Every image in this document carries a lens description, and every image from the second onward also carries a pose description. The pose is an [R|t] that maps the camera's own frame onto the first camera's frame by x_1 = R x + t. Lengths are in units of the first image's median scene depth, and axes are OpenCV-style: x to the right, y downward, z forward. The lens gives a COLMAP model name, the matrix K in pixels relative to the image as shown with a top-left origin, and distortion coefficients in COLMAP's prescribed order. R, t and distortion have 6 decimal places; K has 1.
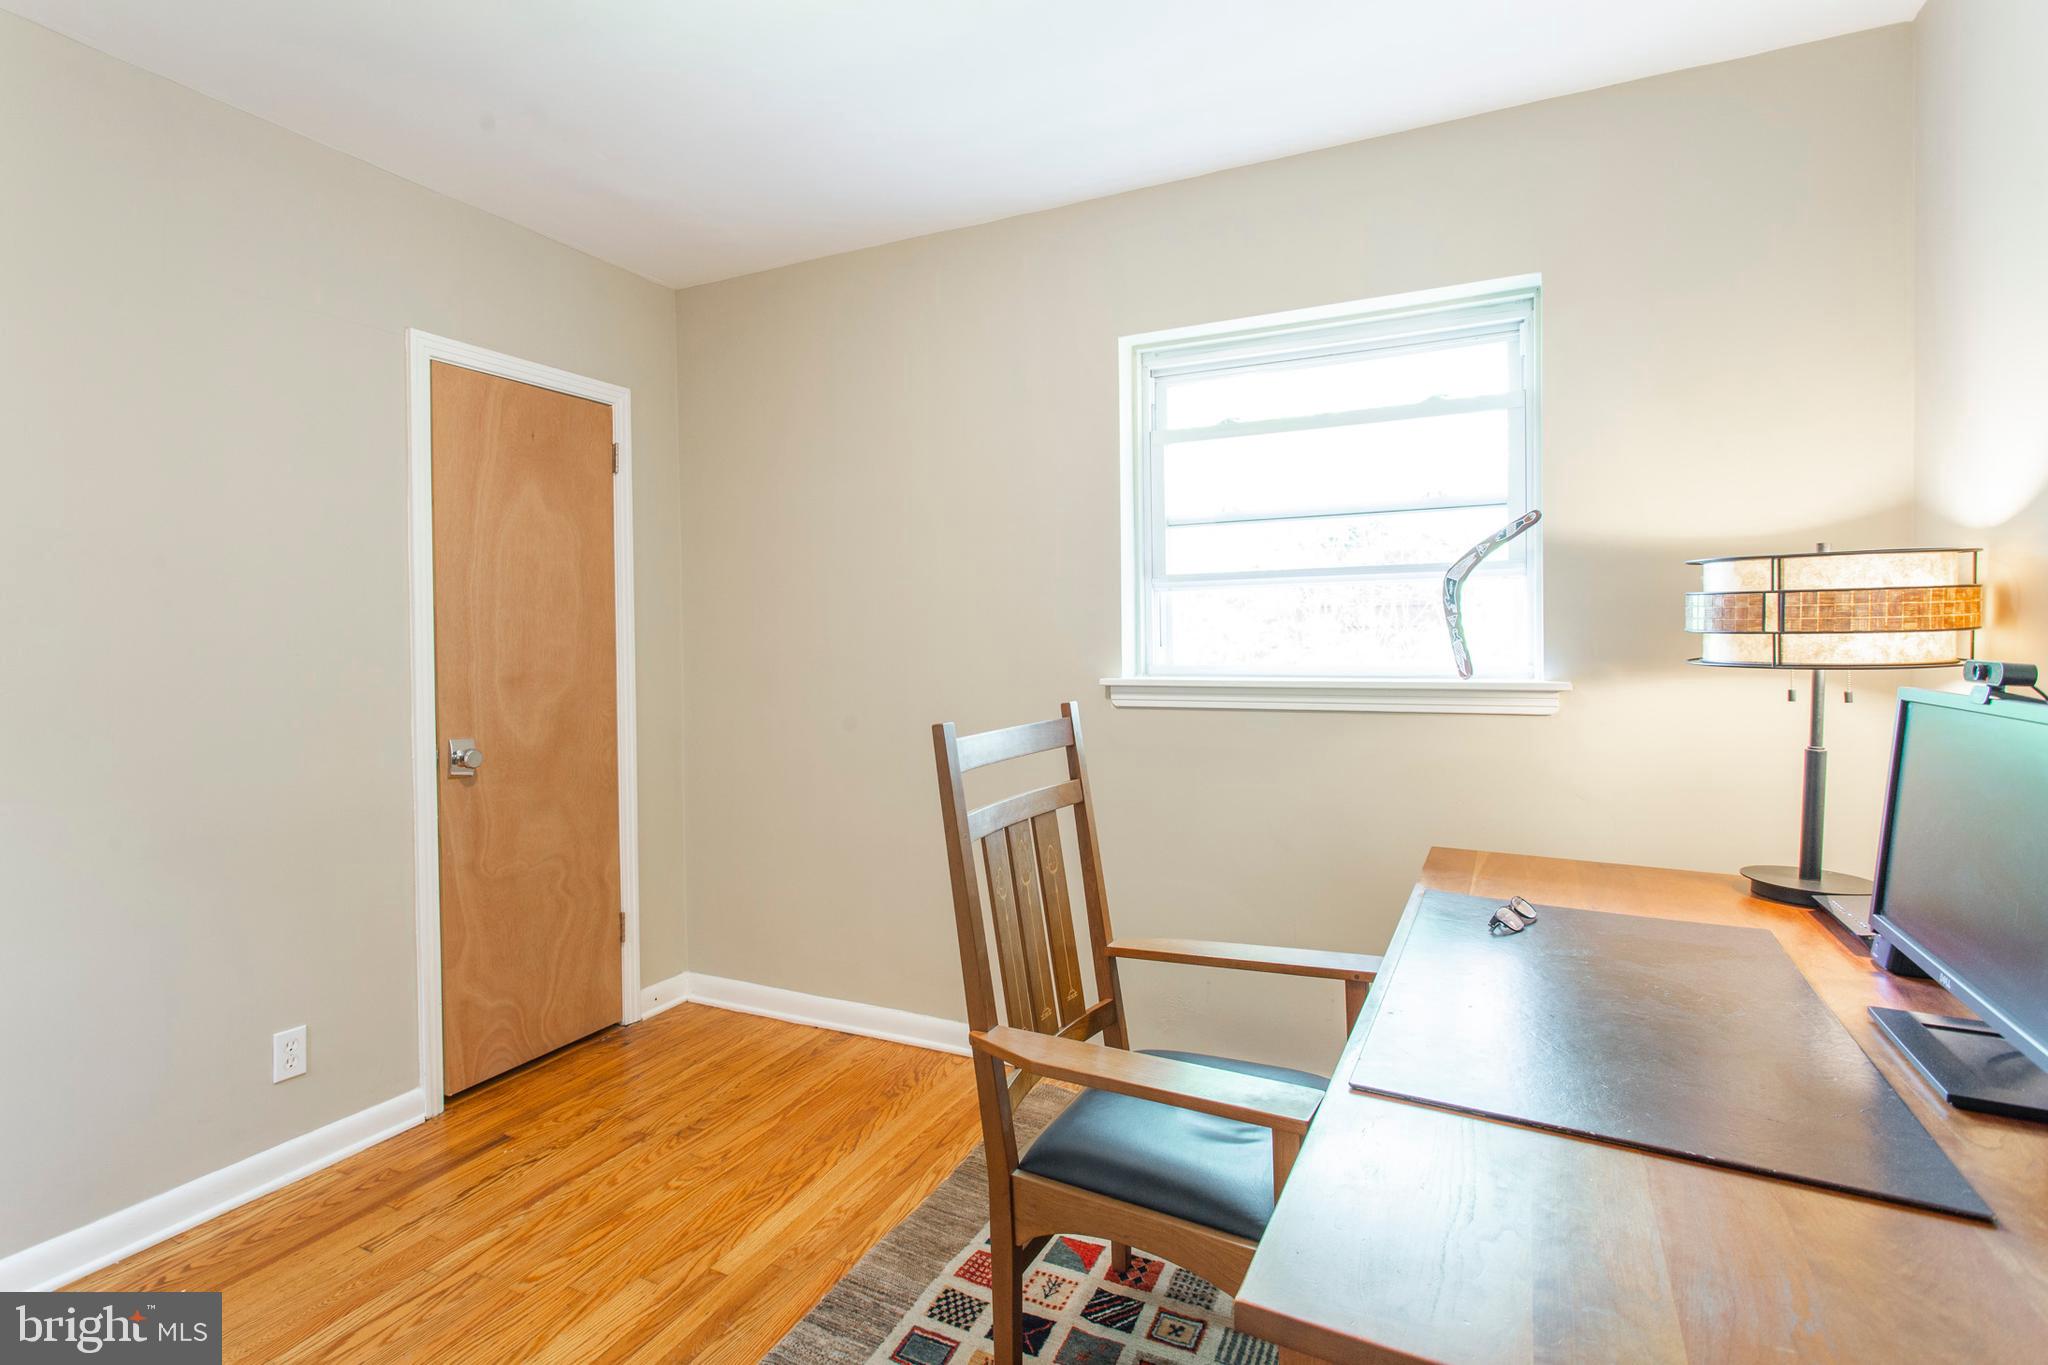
lens RADIAL K [[996.5, 0, 999.3], [0, 996.5, 662.3], [0, 0, 1]] dist [-0.013951, 0.007579]
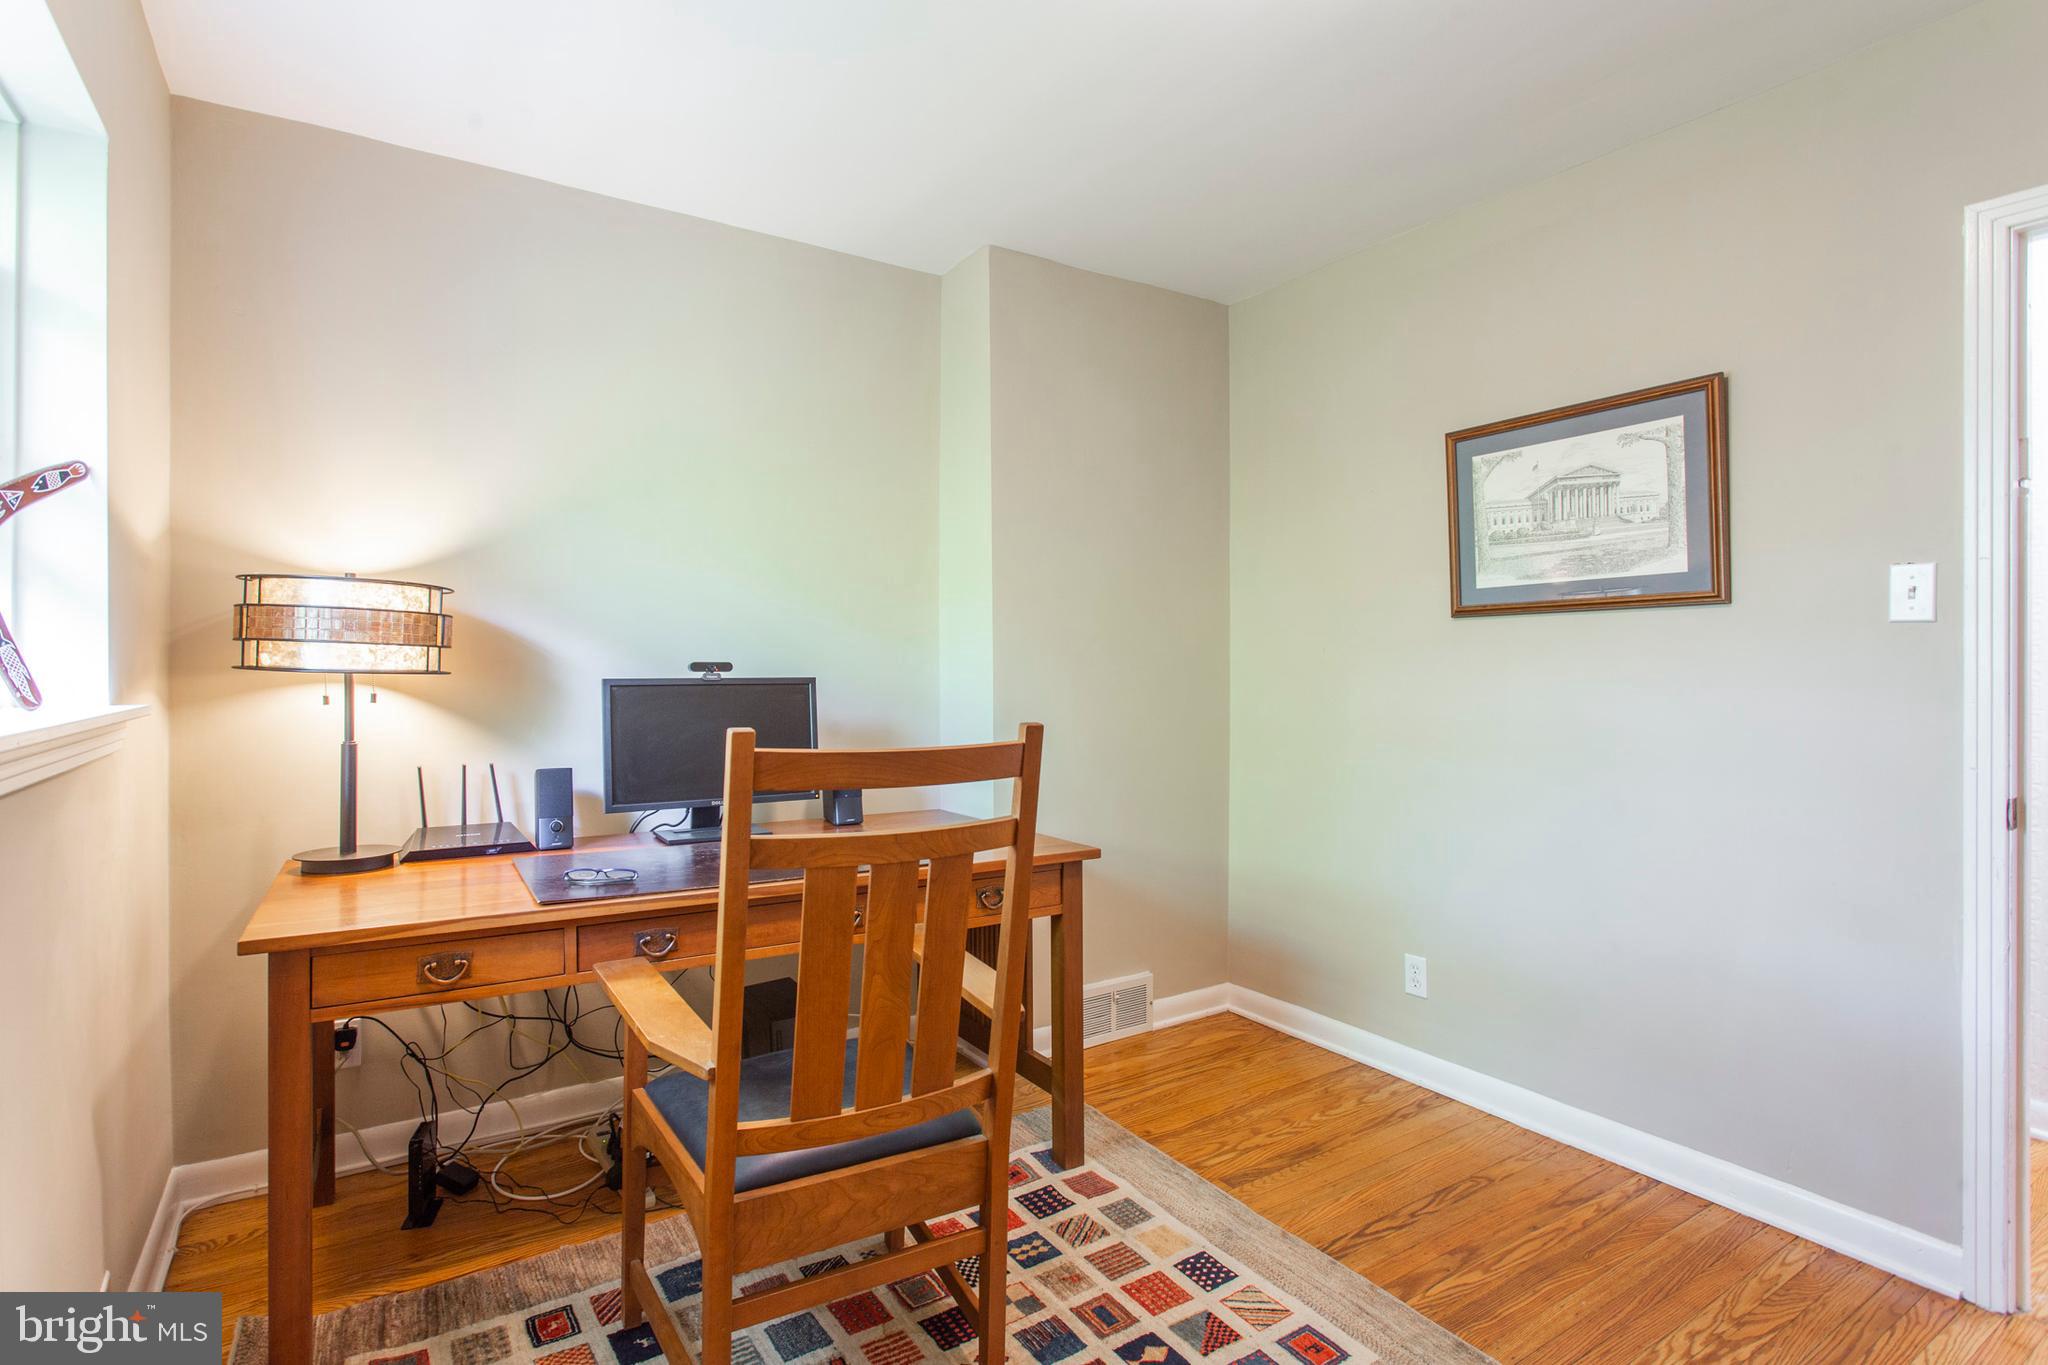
lens RADIAL K [[996.5, 0, 999.3], [0, 996.5, 662.3], [0, 0, 1]] dist [-0.013951, 0.007579]
pose [[-0.869003, 0.008243, 0.494738, -0.339156], [0.019760, 0.999642, 0.018052, -0.011698], [-0.494412, 0.025463, -0.868855, 1.229857]]
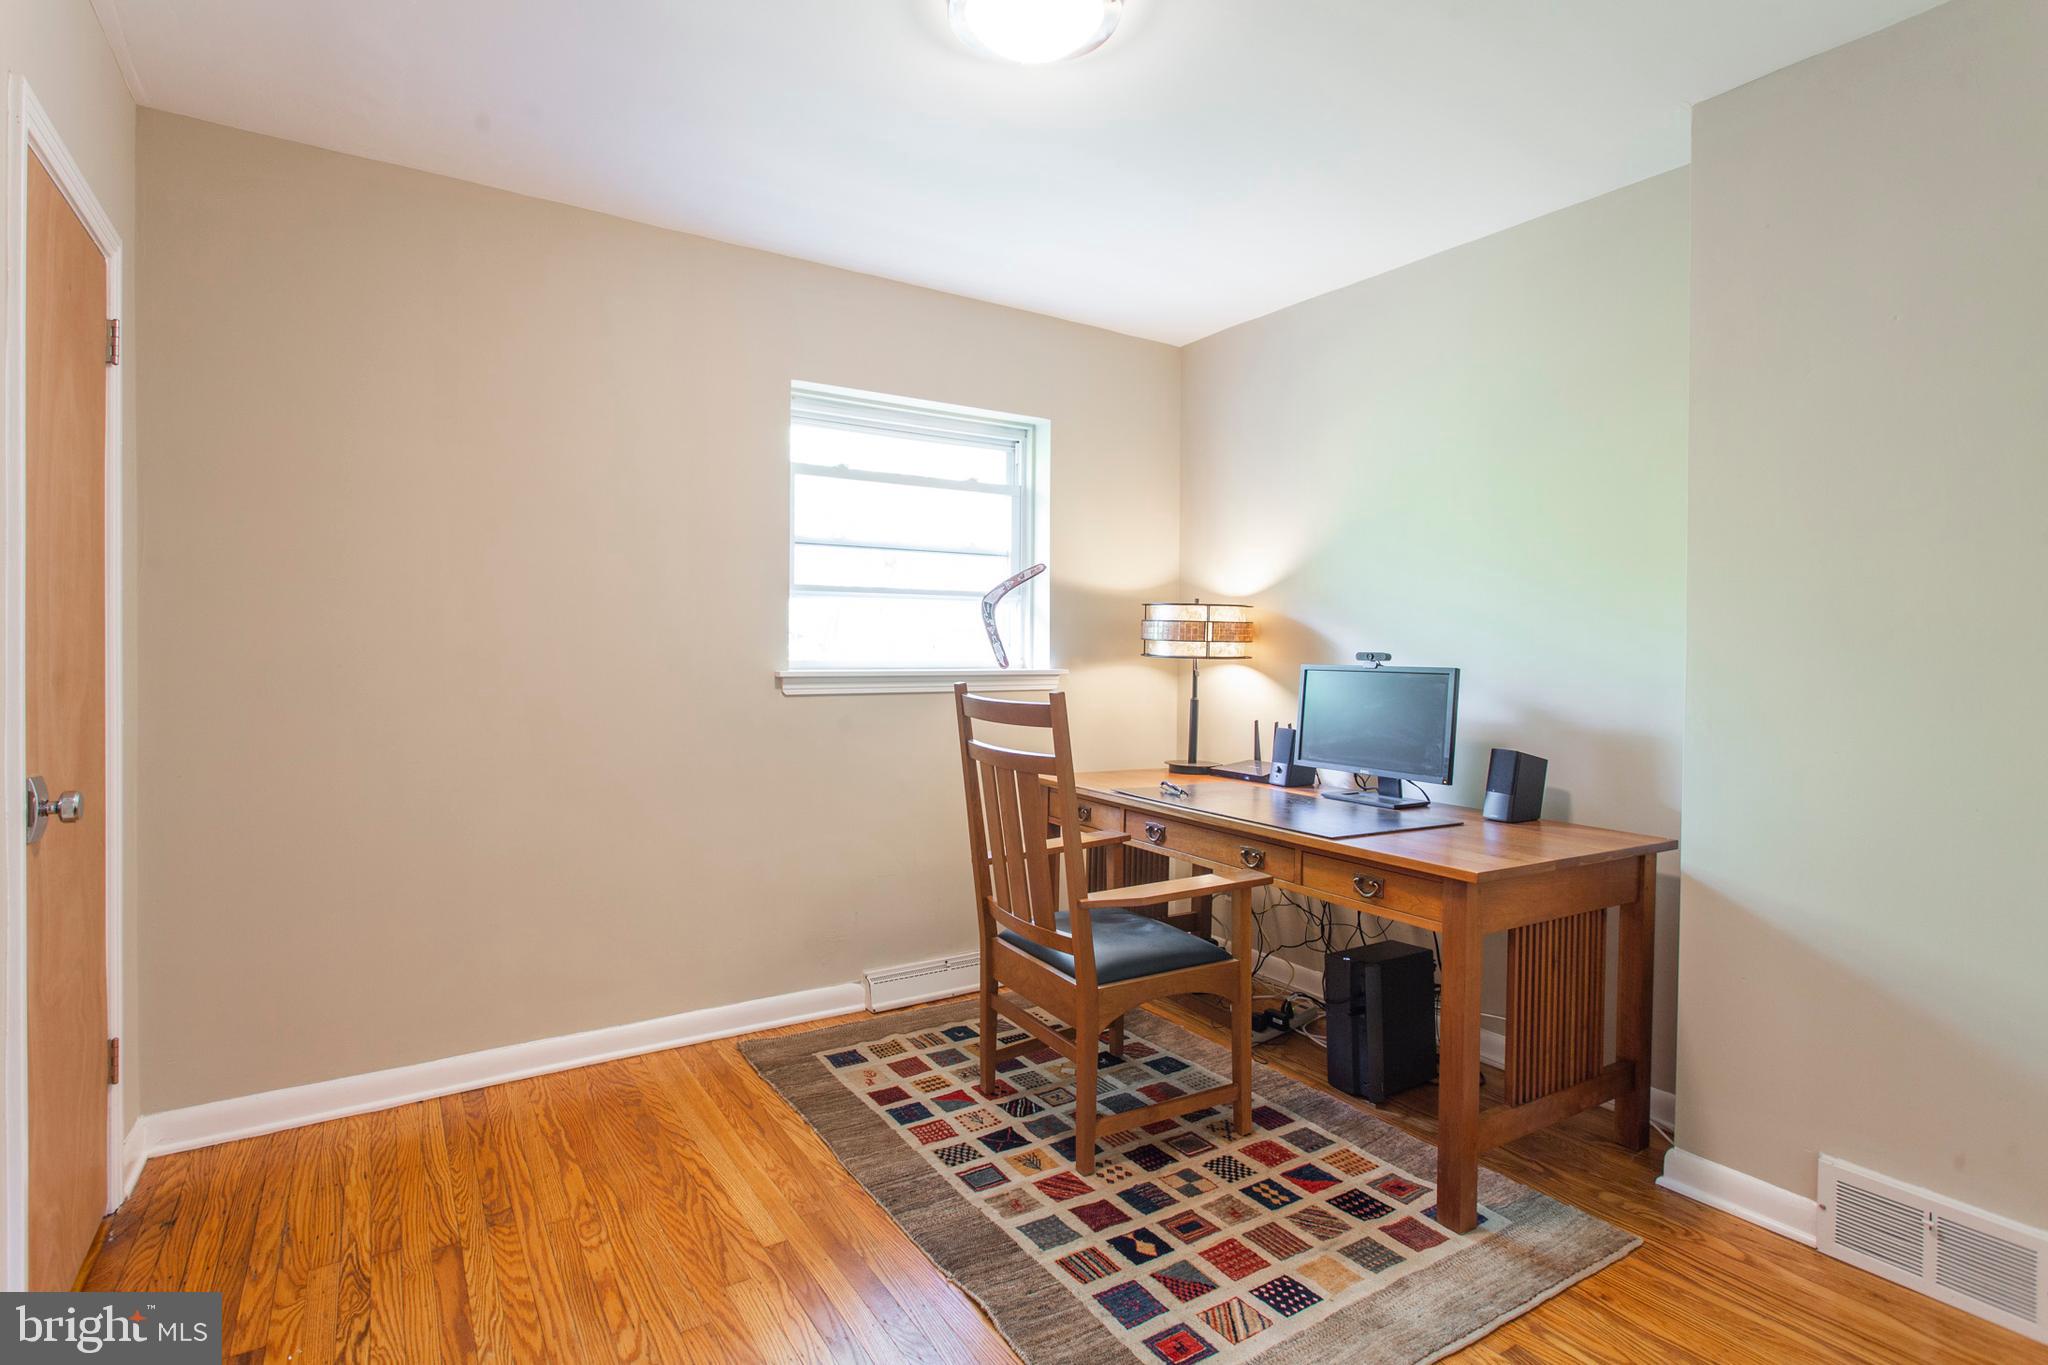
lens RADIAL K [[1007.0, 0, 995.8], [0, 1007.0, 668.2], [0, 0, 1]] dist [-0.009767, 0.001811]
pose [[0.500623, 0.000532, 0.865665, -0.875797], [0.006906, 0.999966, -0.004608, 0.022975], [-0.865638, 0.008285, 0.500602, 0.231286]]
